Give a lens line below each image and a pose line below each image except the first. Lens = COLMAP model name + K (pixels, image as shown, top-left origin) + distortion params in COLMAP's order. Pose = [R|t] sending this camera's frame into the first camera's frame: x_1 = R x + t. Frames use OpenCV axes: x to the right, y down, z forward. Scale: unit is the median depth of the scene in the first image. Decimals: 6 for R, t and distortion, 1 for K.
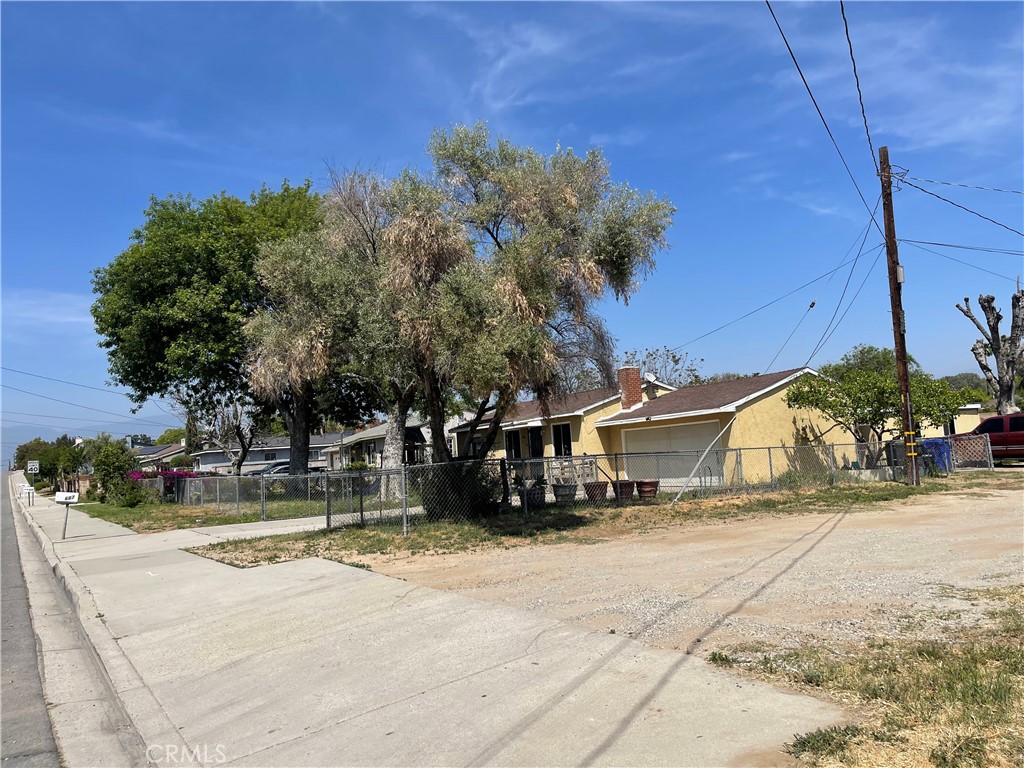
lens RADIAL K [[748.4, 0, 511.3], [0, 748.4, 381.7], [0, 0, 1]] dist [0.059737, -0.080076]
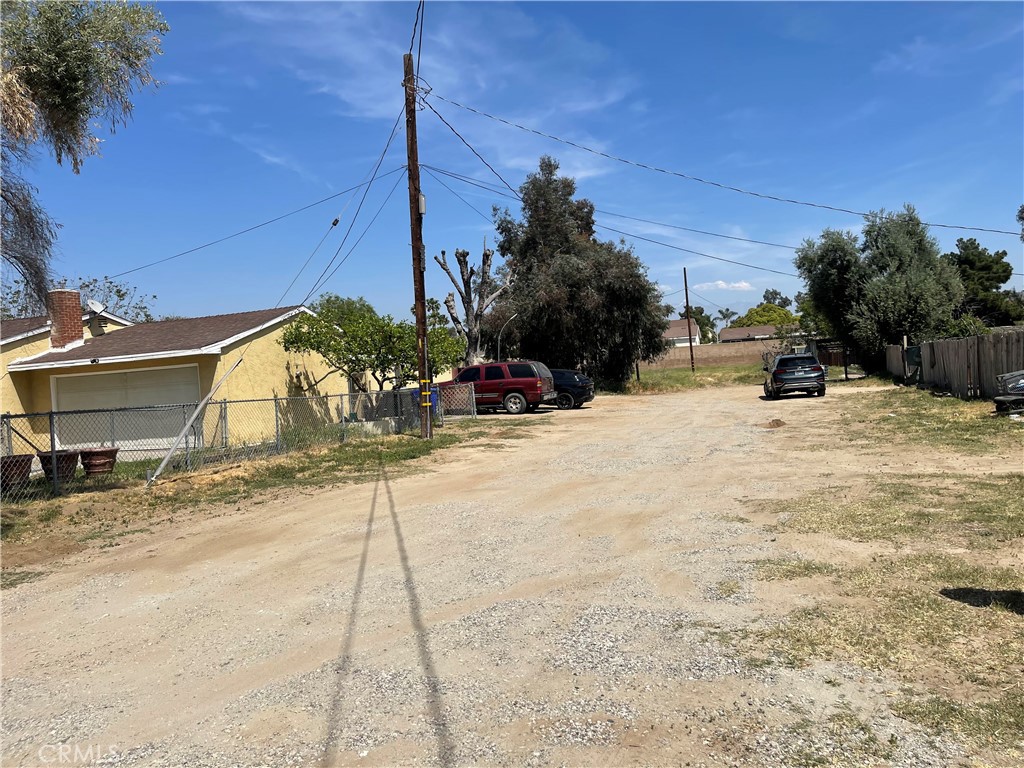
lens RADIAL K [[748.4, 0, 511.3], [0, 748.4, 381.7], [0, 0, 1]] dist [0.059737, -0.080076]
pose [[0.762642, 0.004829, 0.646803, 0.017215], [-0.048419, 0.997593, 0.049642, 0.014783], [-0.645006, -0.069177, 0.761040, 0.194308]]
